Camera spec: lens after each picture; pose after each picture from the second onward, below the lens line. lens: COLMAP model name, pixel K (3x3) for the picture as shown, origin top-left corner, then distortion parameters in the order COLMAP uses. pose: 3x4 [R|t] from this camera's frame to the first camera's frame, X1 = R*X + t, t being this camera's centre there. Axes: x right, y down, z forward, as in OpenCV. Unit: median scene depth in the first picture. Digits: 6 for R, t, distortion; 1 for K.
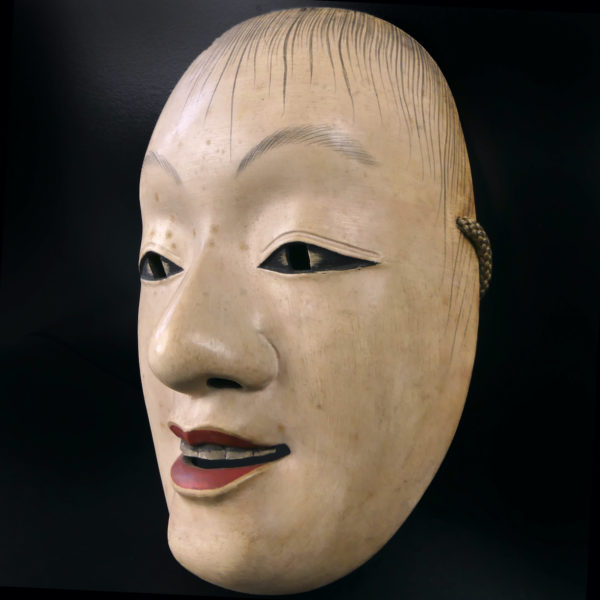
lens RADIAL K [[676.5, 0, 304.0], [0, 676.5, 267.3], [0, 0, 1]] dist [-0.008879, -0.006264]
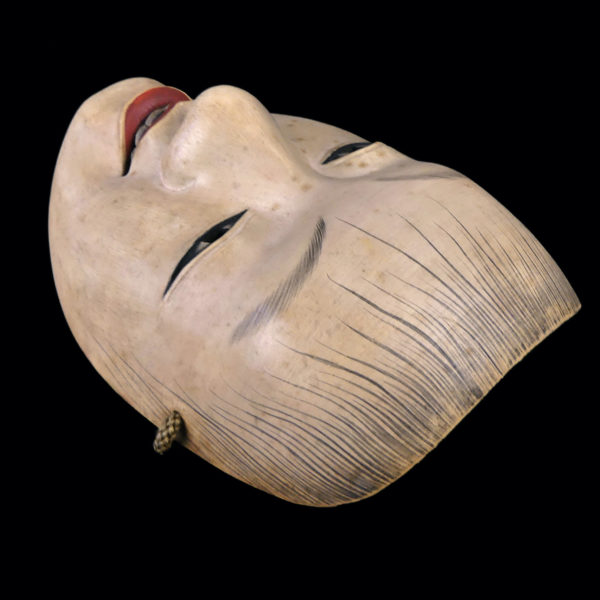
lens RADIAL K [[794.3, 0, 298.3], [0, 794.3, 276.3], [0, 0, 1]] dist [0.025167, 0.016479]
pose [[-0.516676, 0.854084, -0.059880, 0.048653], [-0.684754, -0.370230, 0.627727, -0.829189], [0.513963, 0.365335, 0.776127, 0.181802]]
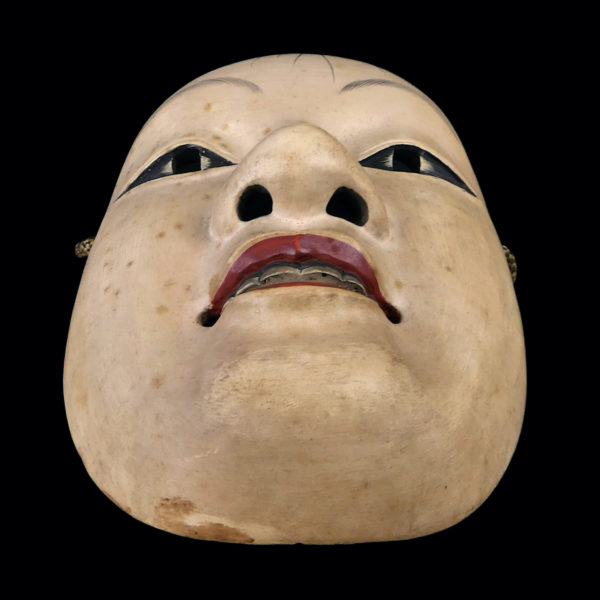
lens RADIAL K [[807.9, 0, 272.4], [0, 807.9, 299.2], [0, 0, 1]] dist [0.145039, 0.011191]
pose [[0.814291, 0.436898, 0.382165, -0.503940], [-0.049394, 0.708154, -0.704328, 0.917492], [-0.578351, 0.554651, 0.598224, 0.524945]]
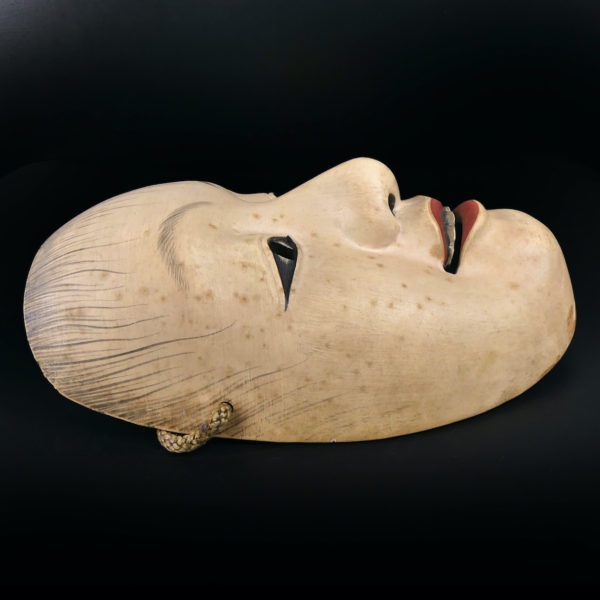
lens RADIAL K [[737.6, 0, 297.7], [0, 737.6, 257.7], [0, 0, 1]] dist [-0.012828, -0.002397]
pose [[-0.058329, 0.287615, 0.955968, -1.375498], [0.988744, 0.148807, 0.015559, 0.006358], [-0.137780, 0.946115, -0.293057, 1.513753]]
